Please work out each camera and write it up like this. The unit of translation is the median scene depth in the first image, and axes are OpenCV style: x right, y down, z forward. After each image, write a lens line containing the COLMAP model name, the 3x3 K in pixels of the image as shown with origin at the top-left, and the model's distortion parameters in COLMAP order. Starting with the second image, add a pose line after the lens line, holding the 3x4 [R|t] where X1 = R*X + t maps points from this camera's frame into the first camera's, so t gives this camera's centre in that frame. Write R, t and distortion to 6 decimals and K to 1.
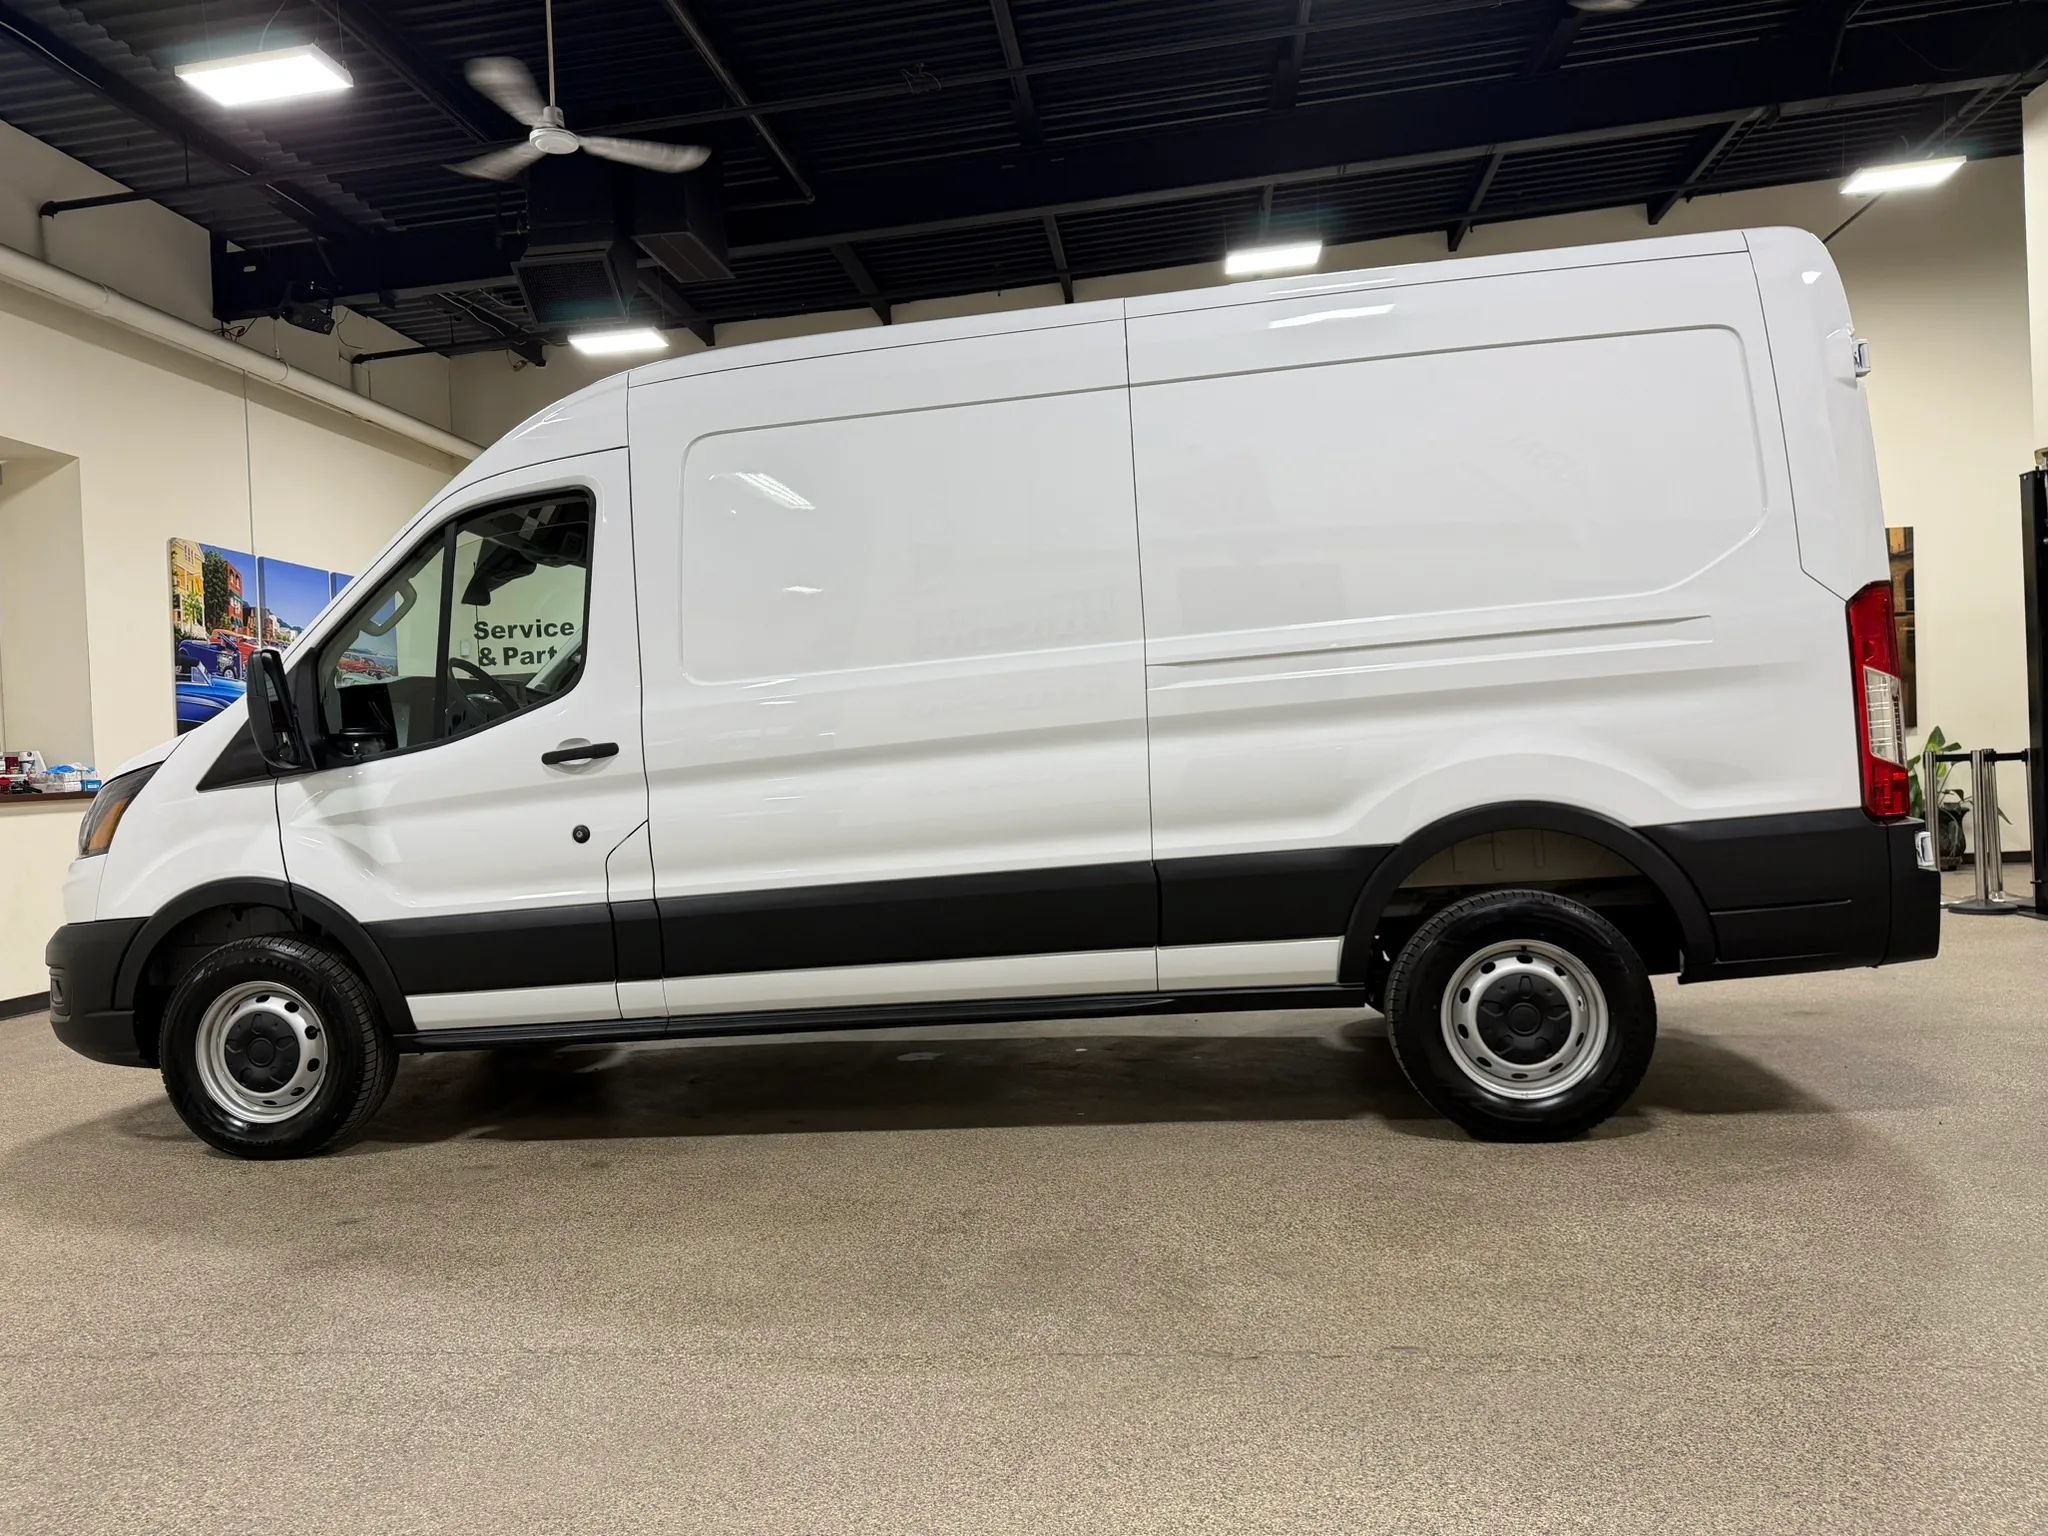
lens RADIAL K [[1437.1, 0, 1024.0], [0, 1437.1, 768.0], [0, 0, 1]] dist [0.002884, -0.002319]
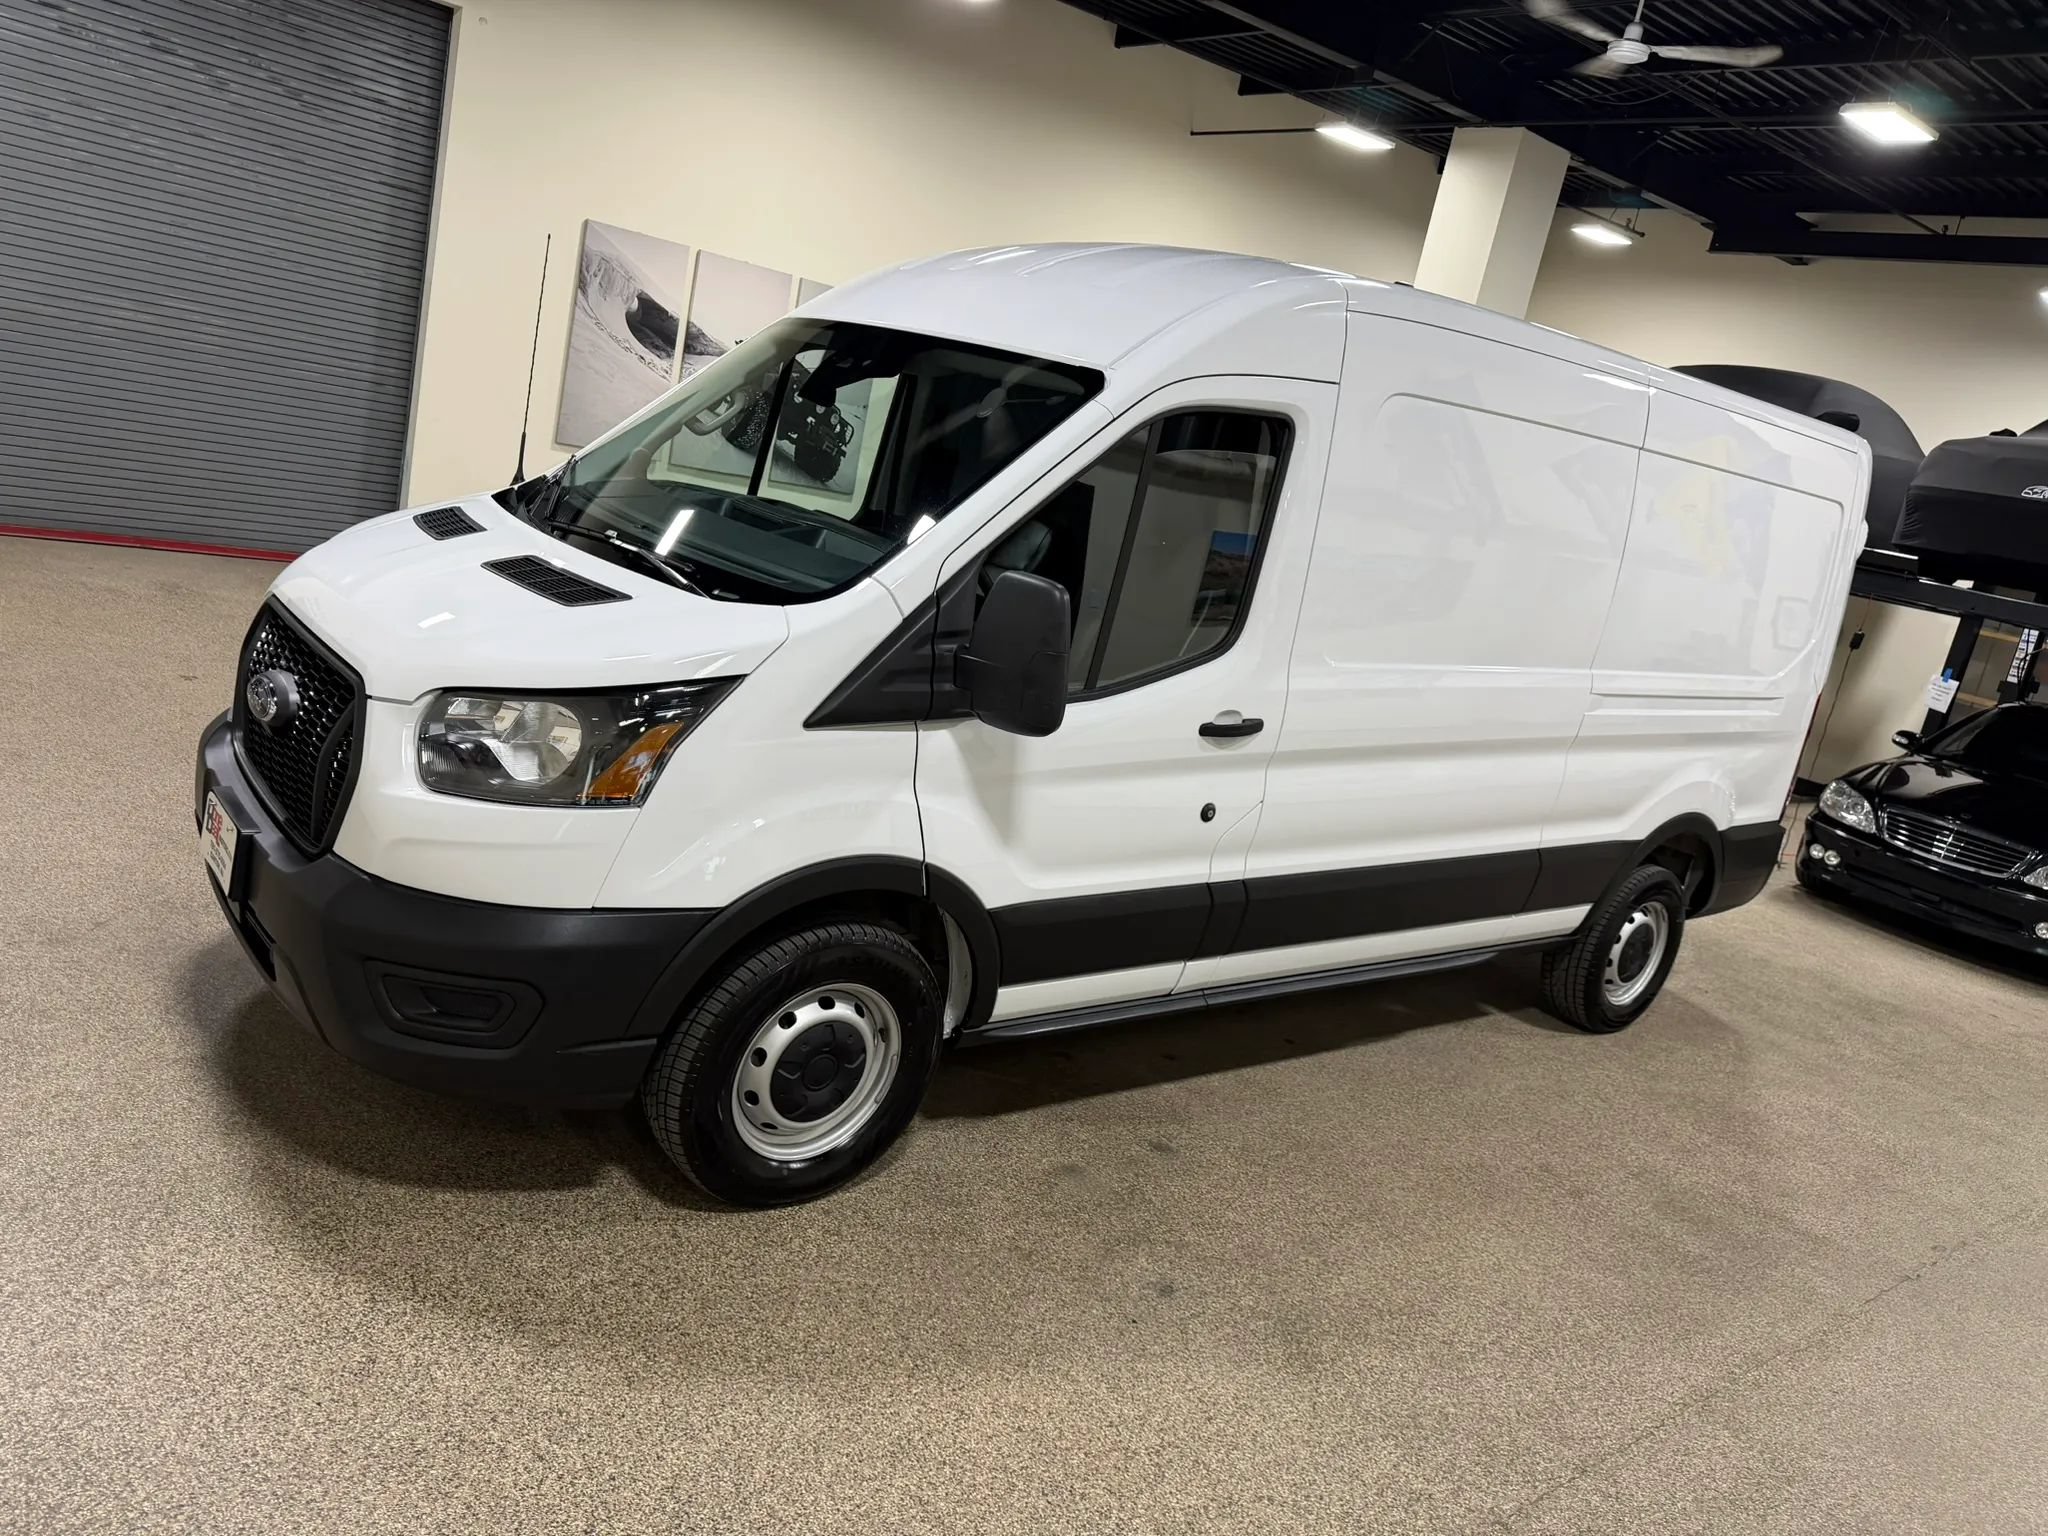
lens RADIAL K [[1435.0, 0, 1022.3], [0, 1435.0, 745.0], [0, 0, 1]] dist [0.041225, -0.057597]
pose [[0.672634, 0.029510, 0.739387, -1.089996], [-0.230913, 0.957679, 0.171843, -0.125821], [-0.703024, -0.286322, 0.650981, 0.527264]]
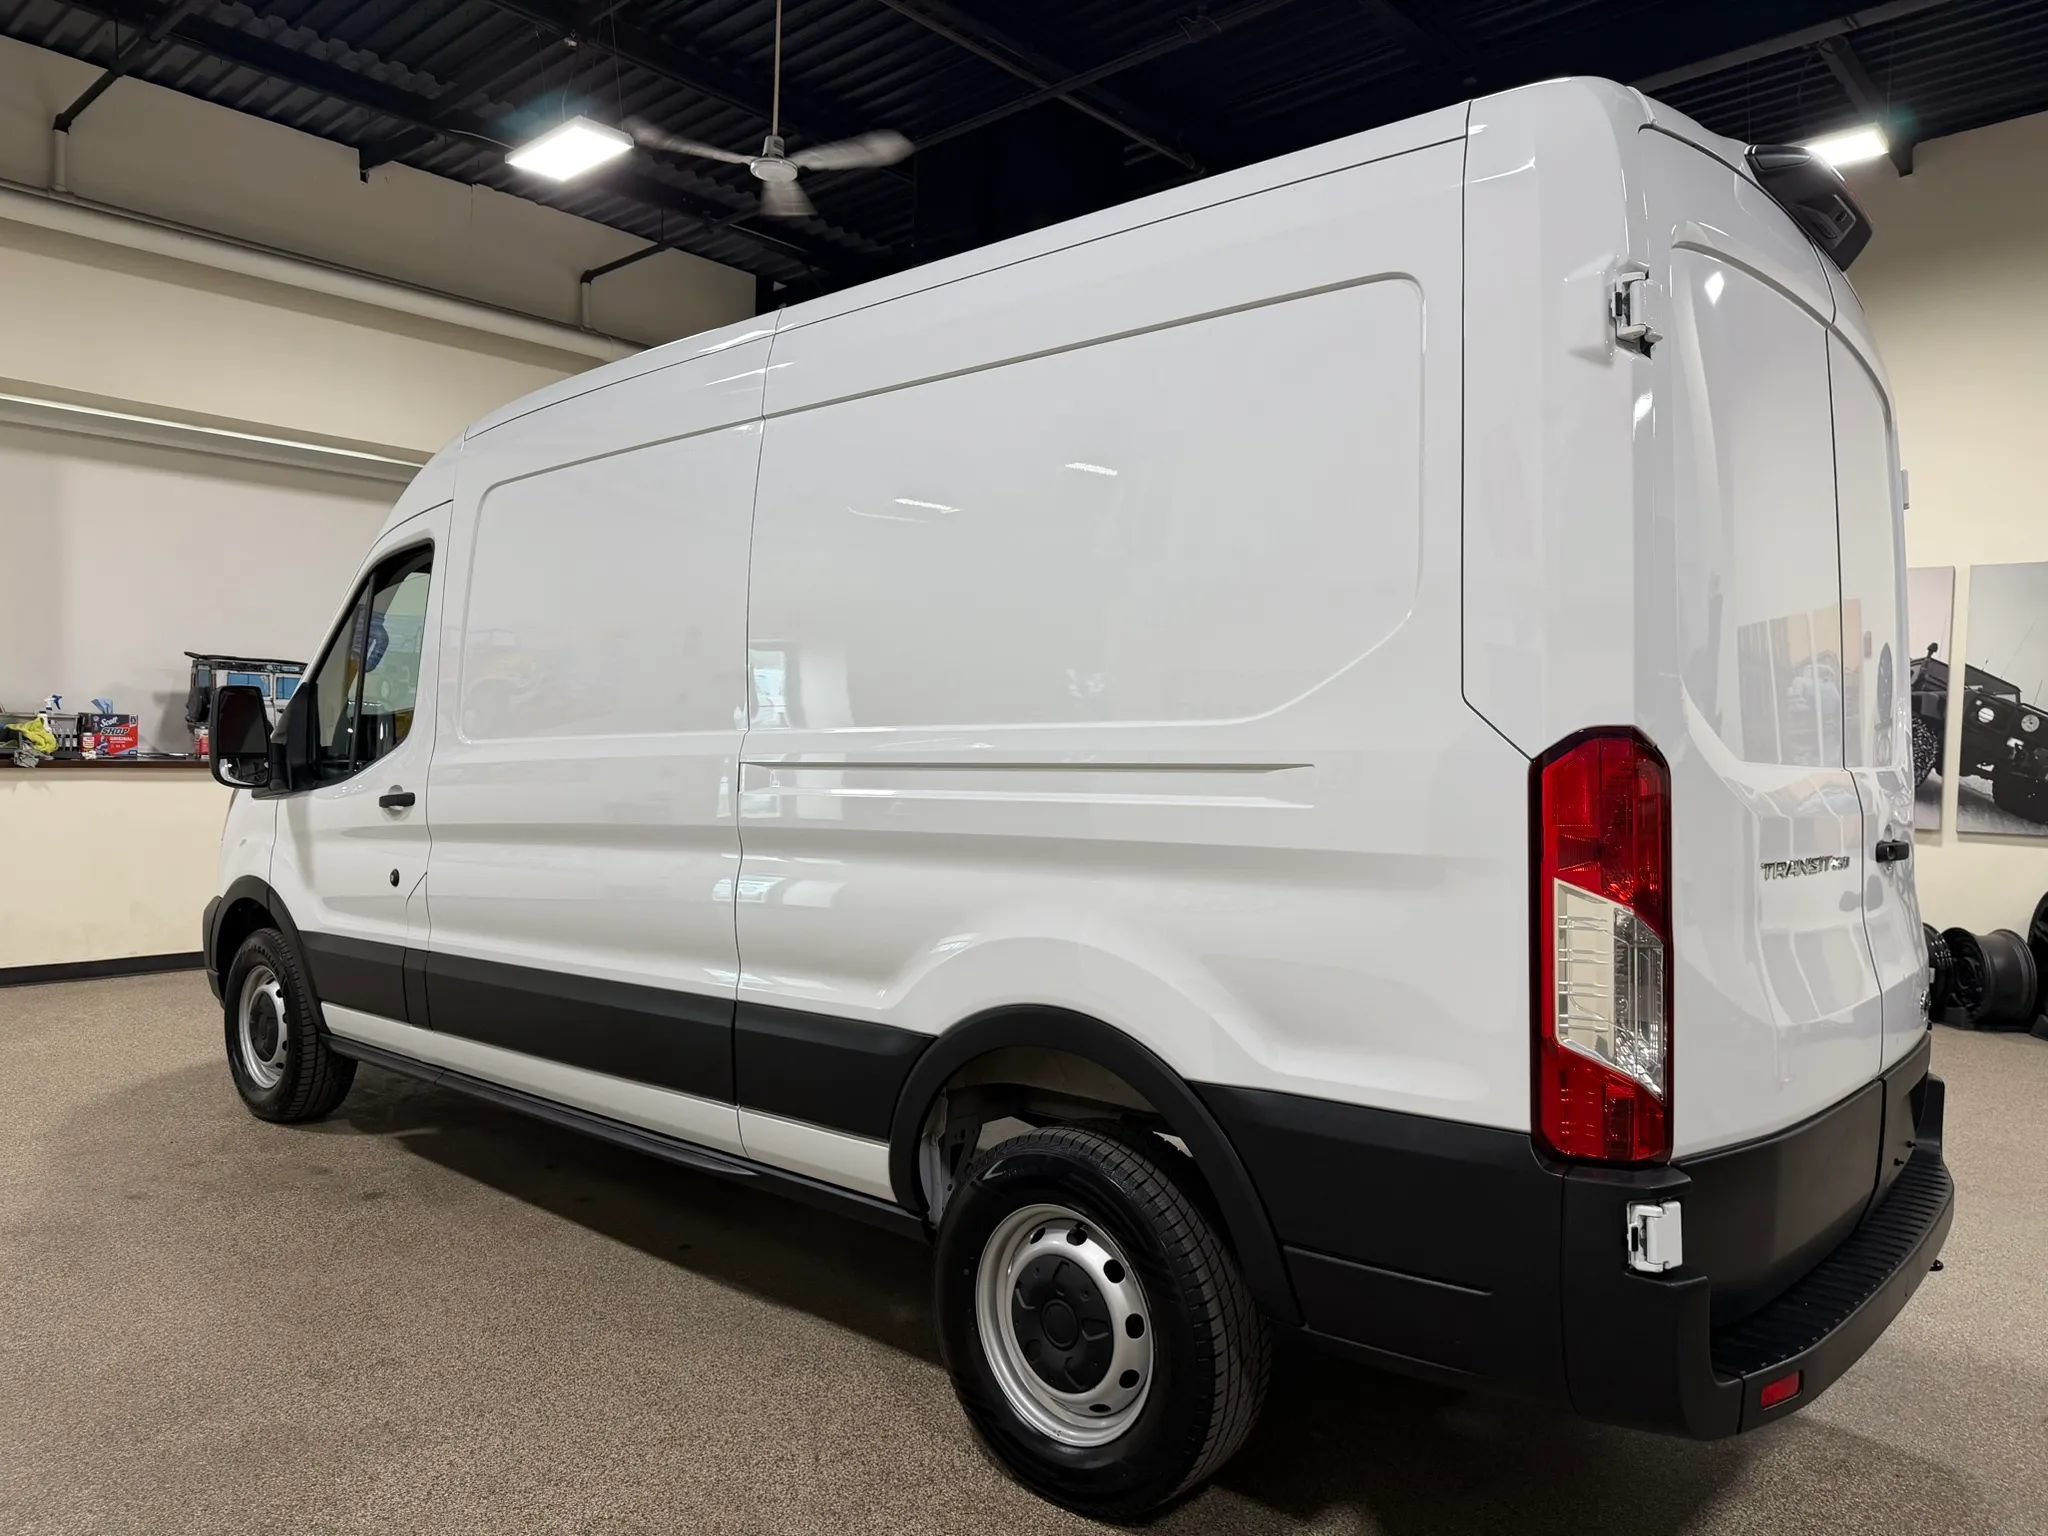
lens RADIAL K [[1452.3, 0, 1040.9], [0, 1452.3, 767.8], [0, 0, 1]] dist [0.003315, -0.007185]
pose [[0.828132, 0.082183, -0.554476, 0.673083], [-0.070782, 0.996607, 0.041999, -0.113429], [0.556047, 0.004467, 0.831139, 0.400164]]
